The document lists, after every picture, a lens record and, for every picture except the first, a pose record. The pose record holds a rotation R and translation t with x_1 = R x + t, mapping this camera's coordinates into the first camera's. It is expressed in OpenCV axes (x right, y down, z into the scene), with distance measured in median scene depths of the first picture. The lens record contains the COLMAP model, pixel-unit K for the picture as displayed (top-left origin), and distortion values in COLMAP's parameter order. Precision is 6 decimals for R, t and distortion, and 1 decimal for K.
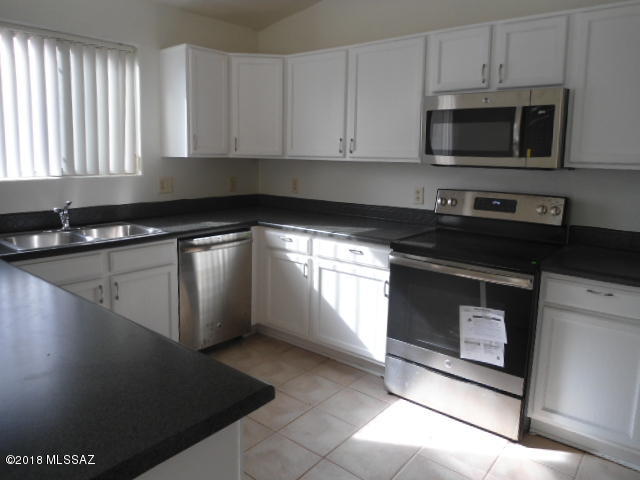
lens RADIAL K [[451.9, 0, 320.0], [0, 451.9, 240.0], [0, 0, 1]] dist [-0.056584, 0.000213]
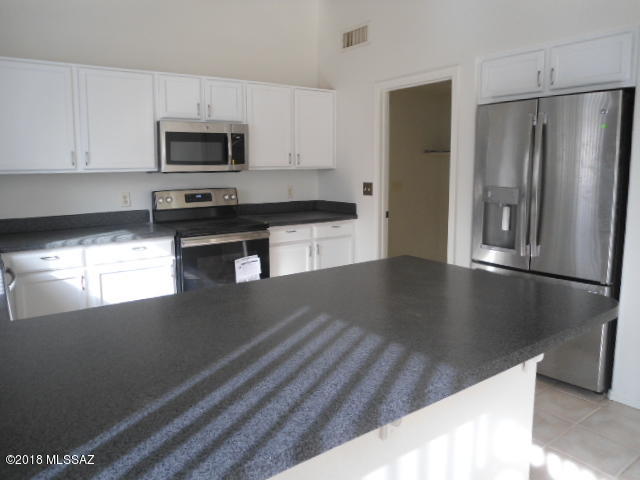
lens RADIAL K [[451.9, 0, 320.0], [0, 451.9, 240.0], [0, 0, 1]] dist [-0.056584, 0.000213]
pose [[0.244874, -0.170895, 0.954375, -0.956064], [0.192577, 0.973304, 0.124873, -0.052258], [-0.950237, 0.153213, 0.271247, 0.251099]]
